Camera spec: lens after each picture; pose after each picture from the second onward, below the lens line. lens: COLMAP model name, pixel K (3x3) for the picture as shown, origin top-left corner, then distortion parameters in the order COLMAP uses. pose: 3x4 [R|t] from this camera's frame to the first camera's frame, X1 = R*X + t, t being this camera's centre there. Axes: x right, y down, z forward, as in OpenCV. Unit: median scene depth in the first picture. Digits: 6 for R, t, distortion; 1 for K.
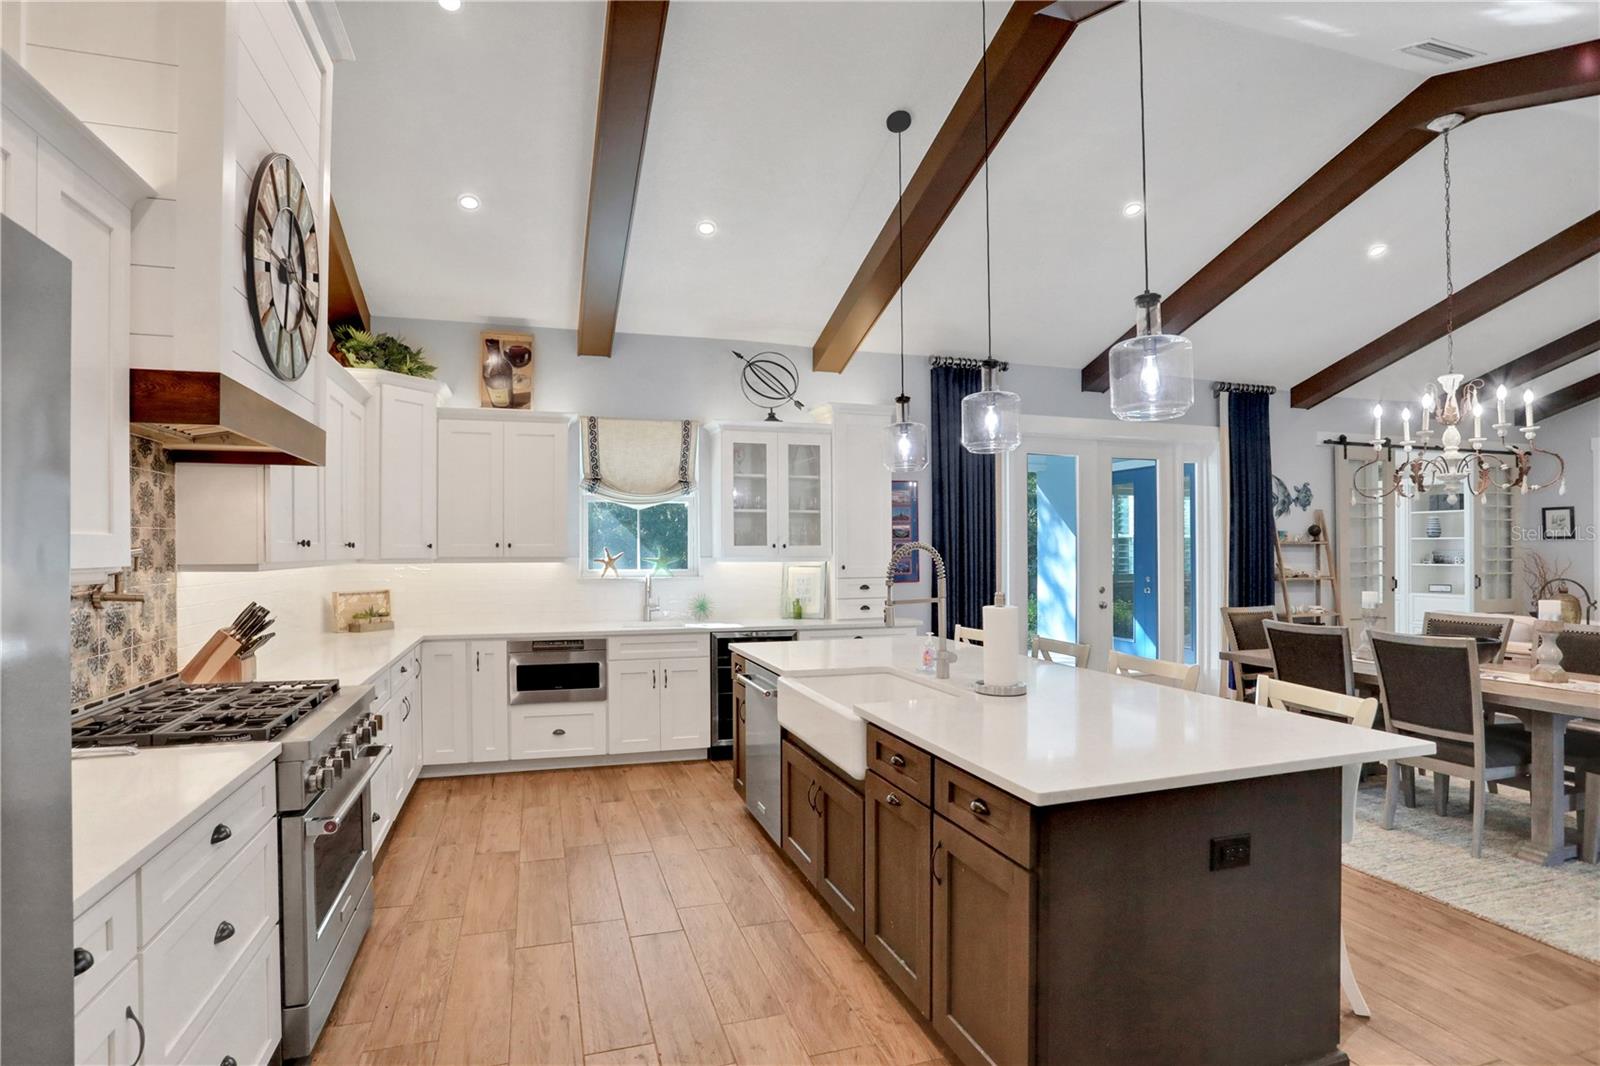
lens RADIAL K [[812.4, 0, 794.3], [0, 812.4, 546.7], [0, 0, 1]] dist [-0.078130, 0.047270]
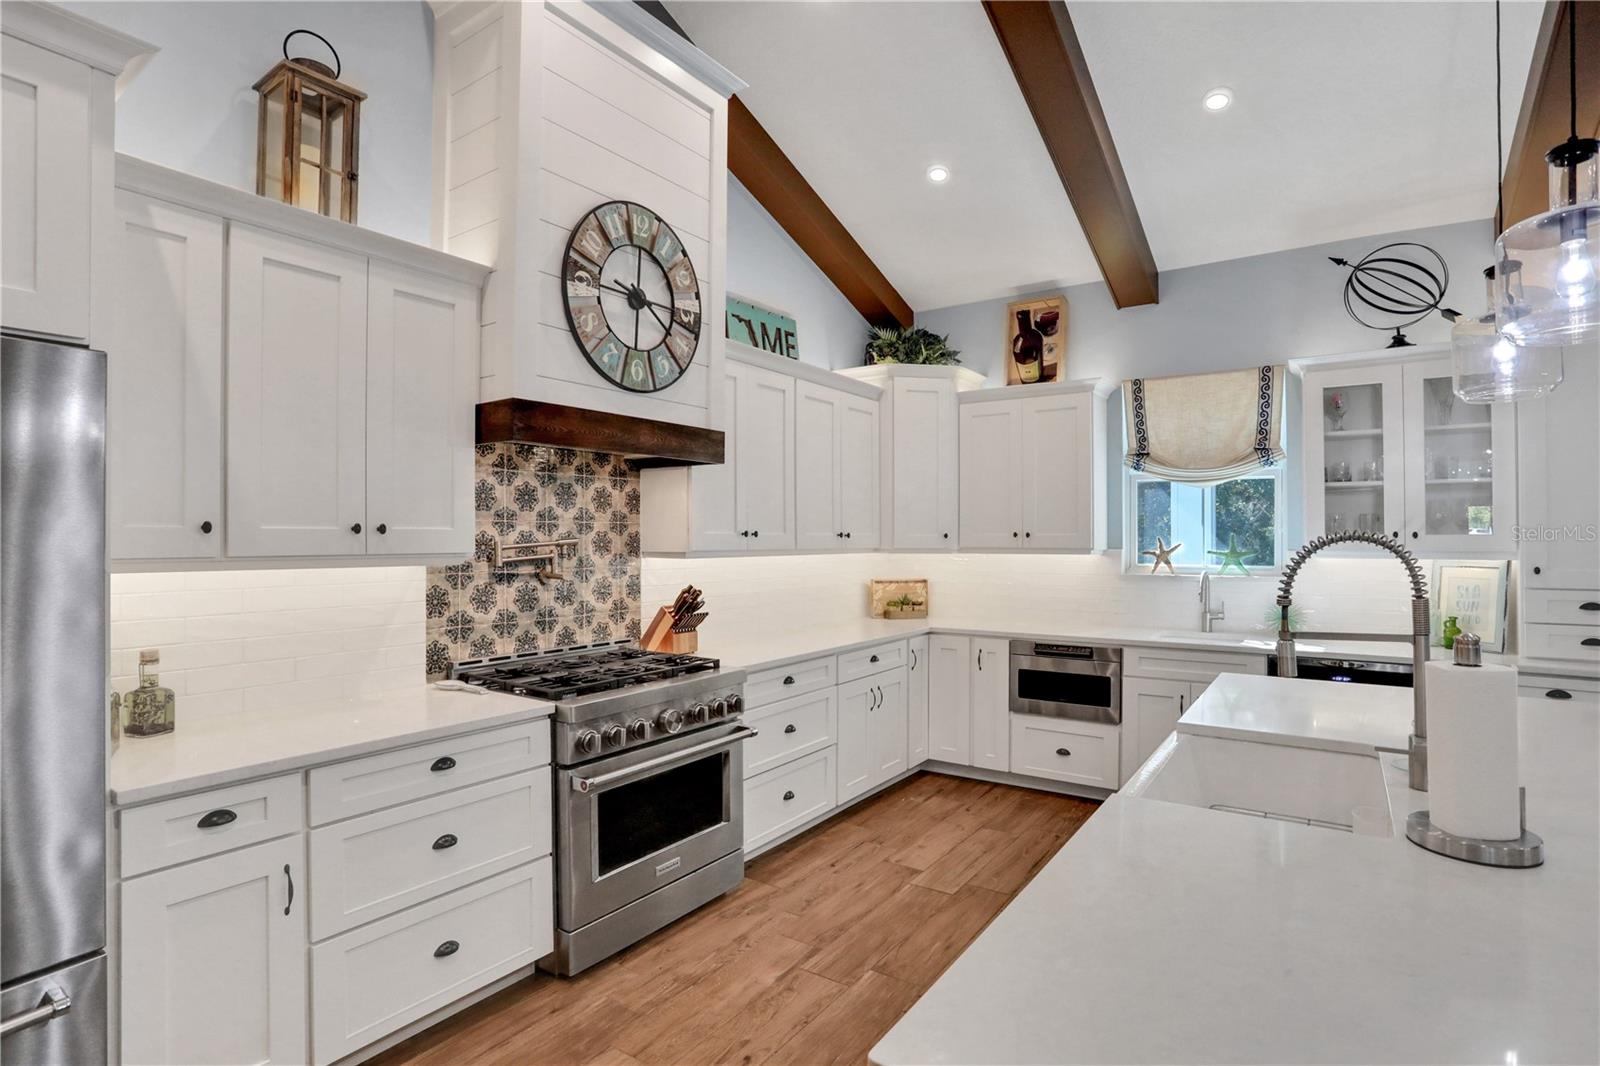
lens RADIAL K [[833.8, 0, 777.0], [0, 833.8, 531.9], [0, 0, 1]] dist [-0.083793, 0.046839]
pose [[0.598862, -0.004609, -0.800839, 0.219941], [0.001396, 0.999988, -0.004711, -0.001106], [0.800851, 0.001703, 0.598861, 0.218545]]
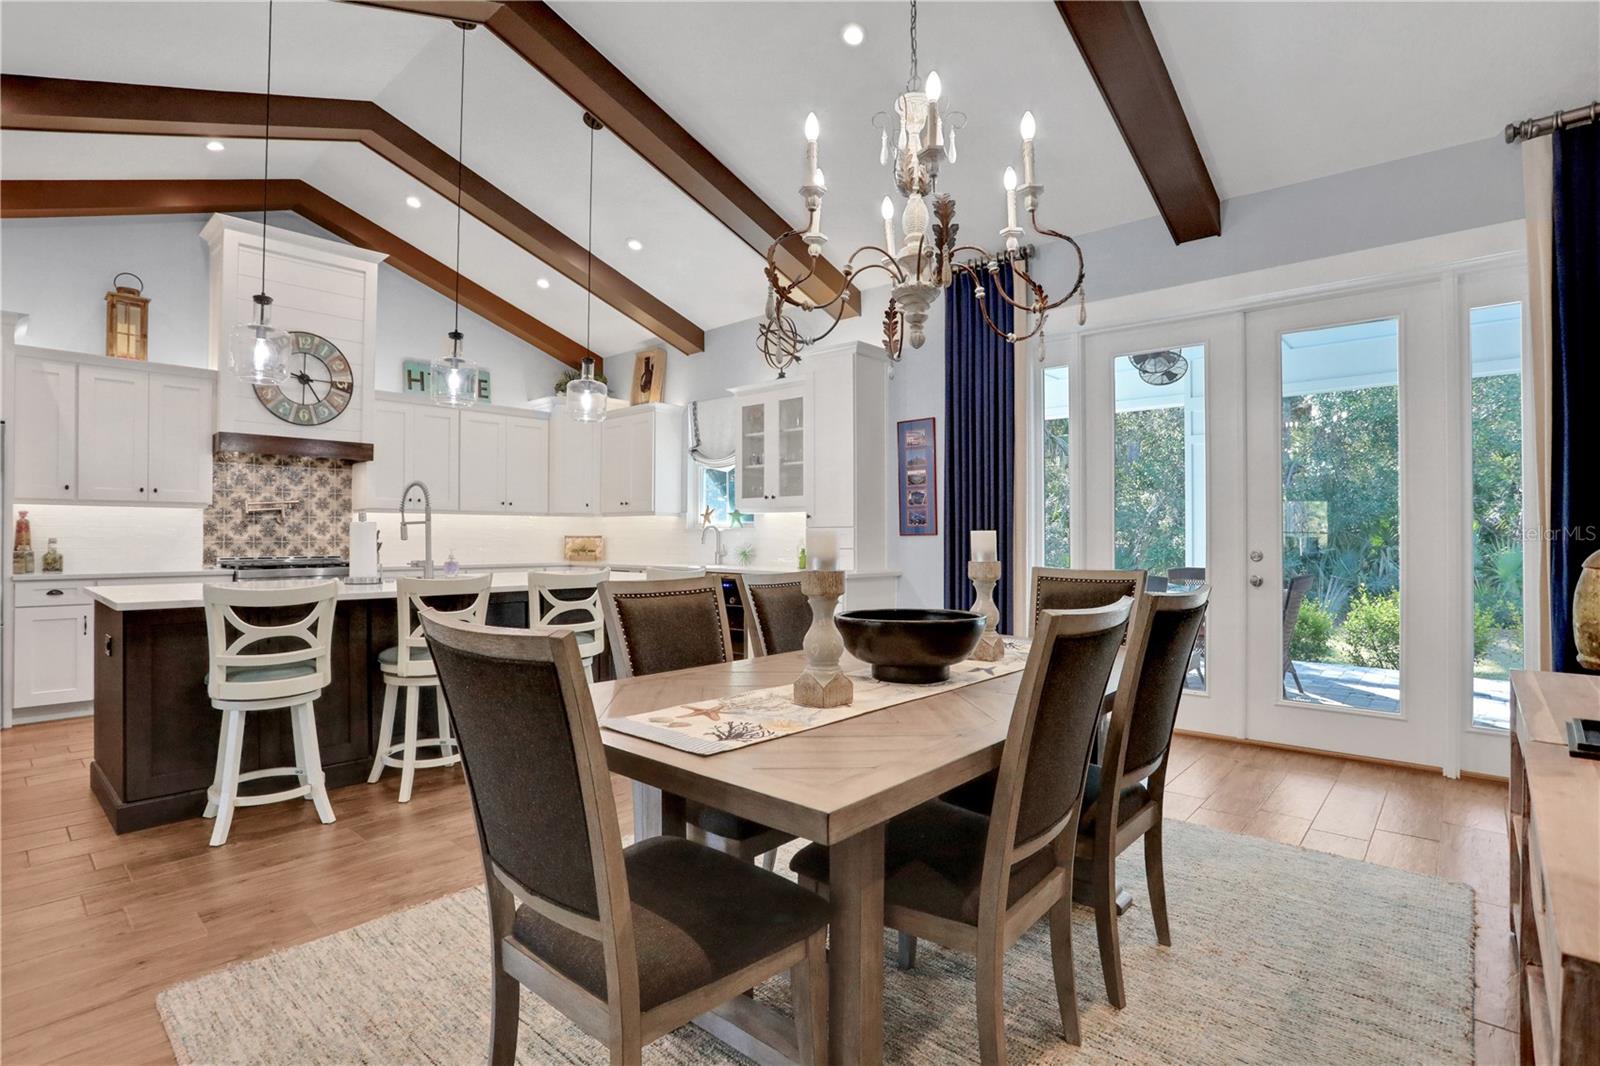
lens RADIAL K [[833.8, 0, 777.0], [0, 833.8, 531.9], [0, 0, 1]] dist [-0.083793, 0.046839]
pose [[0.477516, -0.005690, -0.878605, 1.045226], [0.000257, 0.999980, -0.006336, 0.057163], [0.878623, 0.002800, 0.477508, 0.534672]]
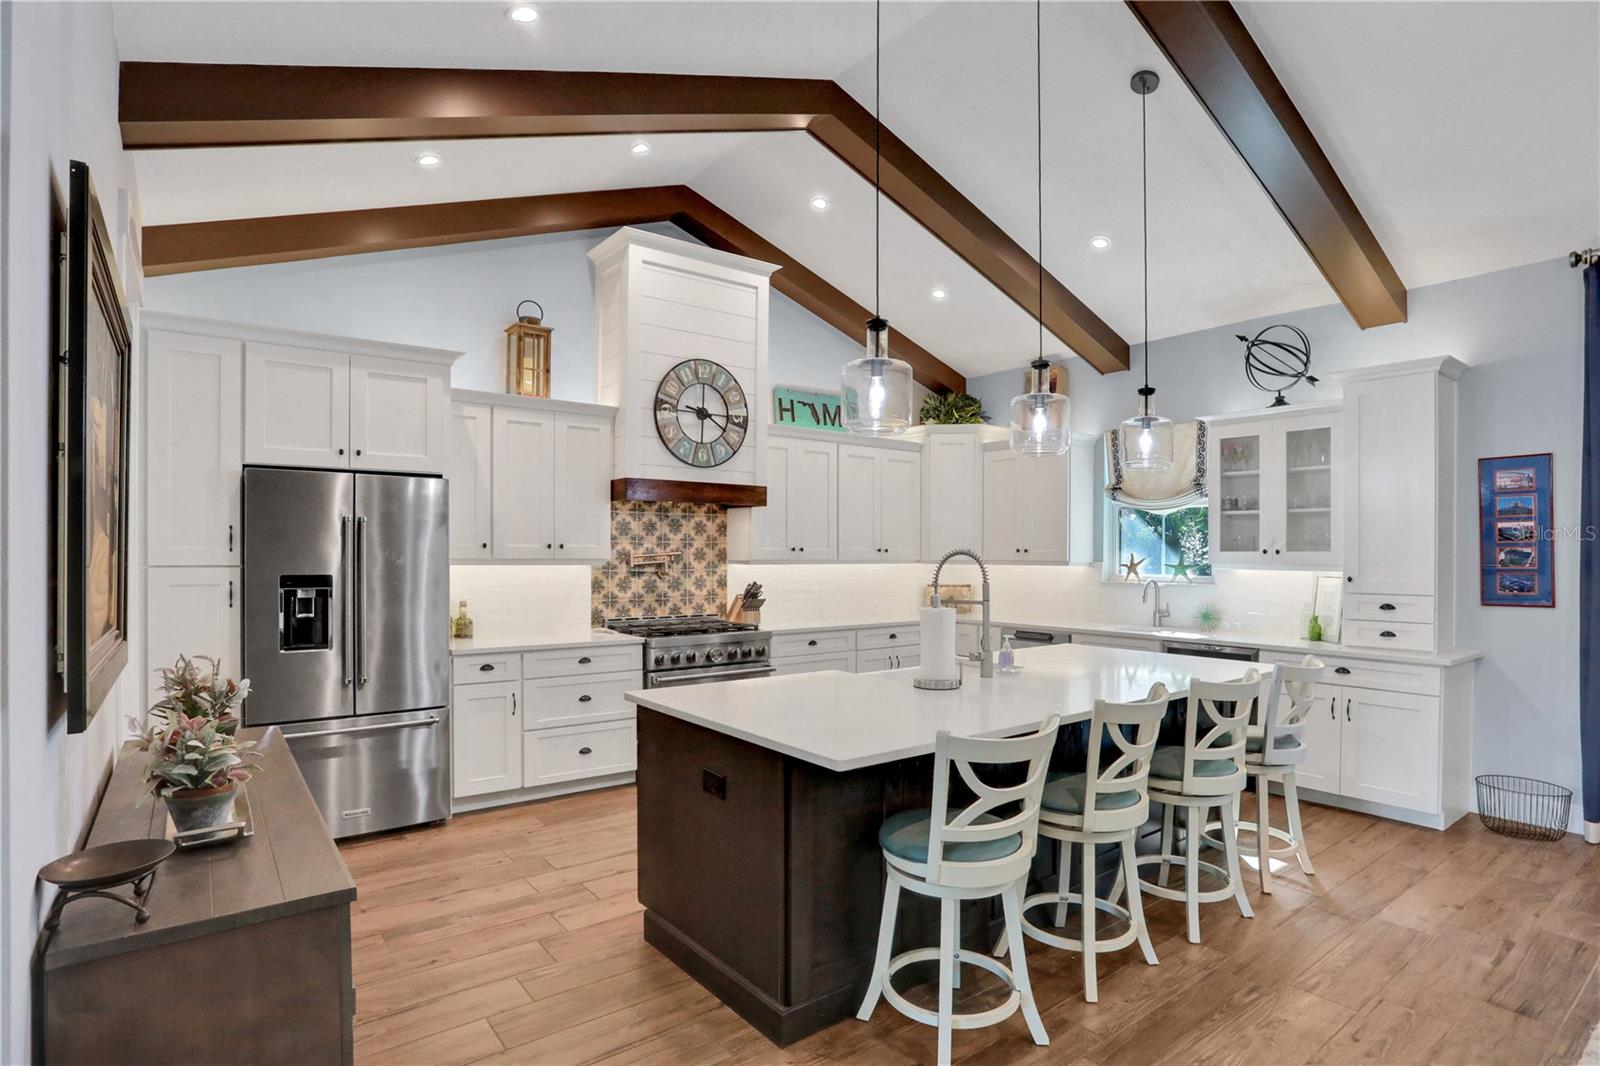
lens RADIAL K [[858.0, 0, 752.4], [0, 858.0, 556.5], [0, 0, 1]] dist [-0.084126, 0.046827]
pose [[0.303400, 0.006915, -0.952838, 0.724651], [-0.002622, 0.999976, 0.006422, -0.000351], [0.952860, 0.000550, 0.303410, 0.228815]]
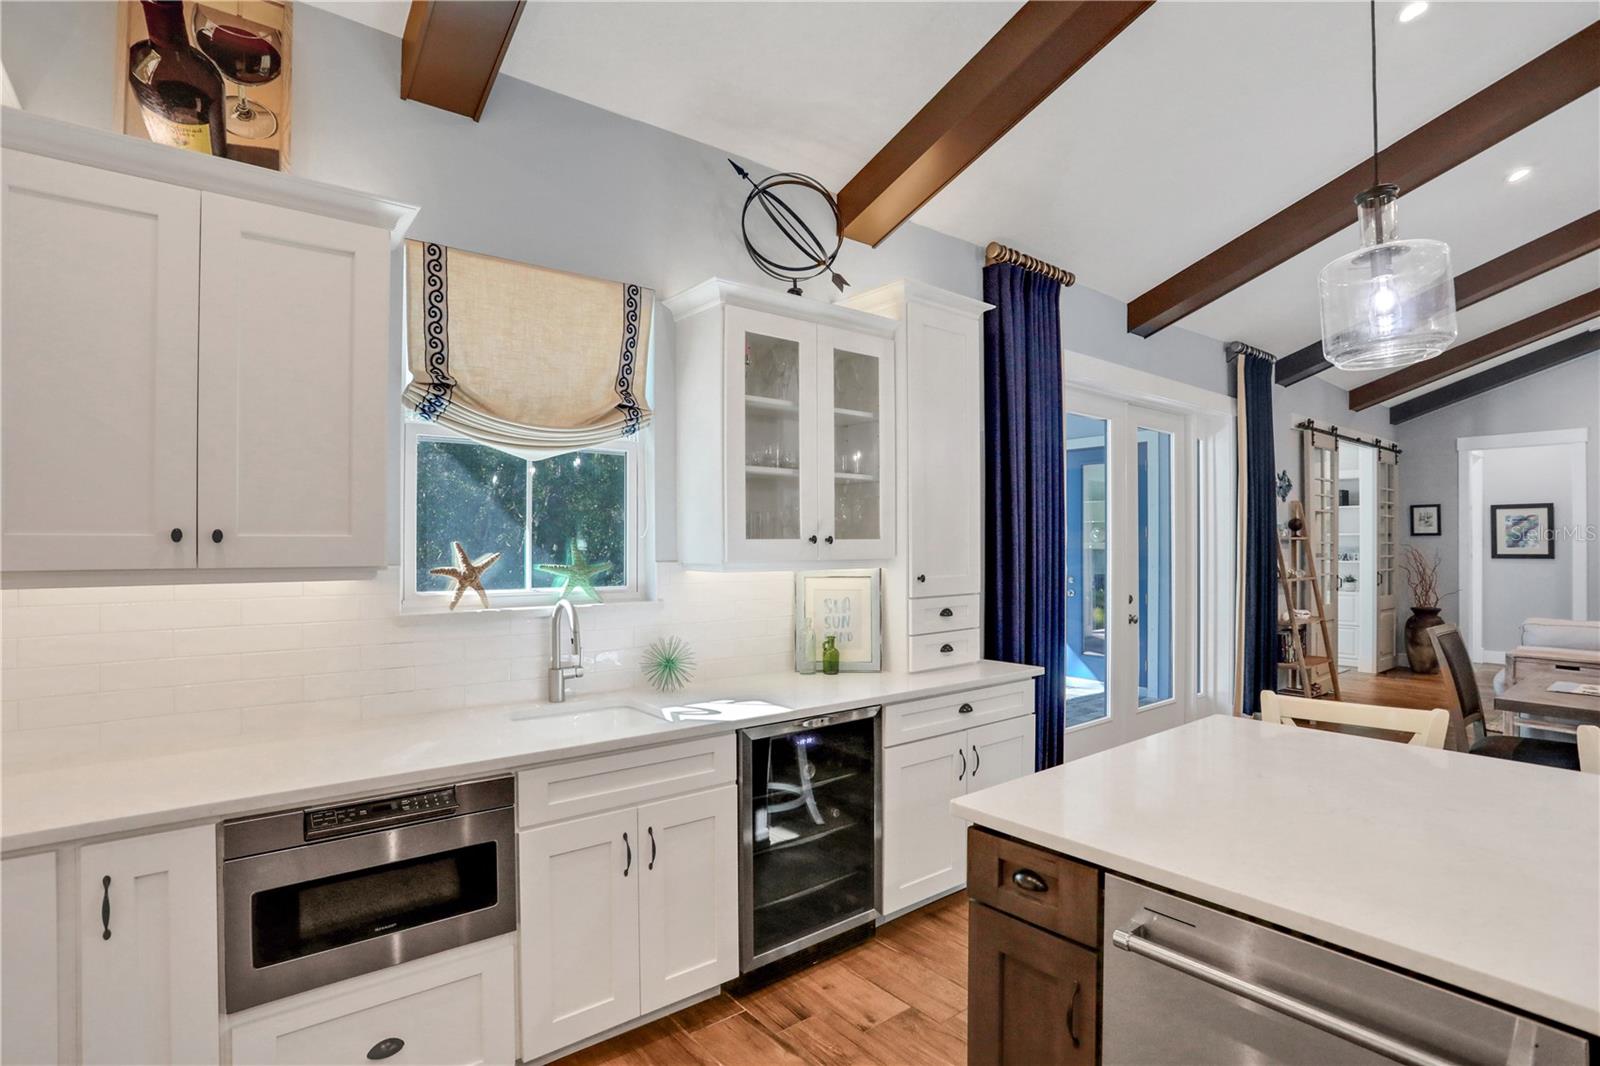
lens RADIAL K [[775.7, 0, 799.1], [0, 775.7, 543.7], [0, 0, 1]] dist [-0.071886, 0.030996]
pose [[0.935092, 0.000271, 0.354405, -0.229534], [-0.000075, 1.000000, -0.000567, 0.002158], [-0.354406, 0.000503, 0.935092, 0.594191]]
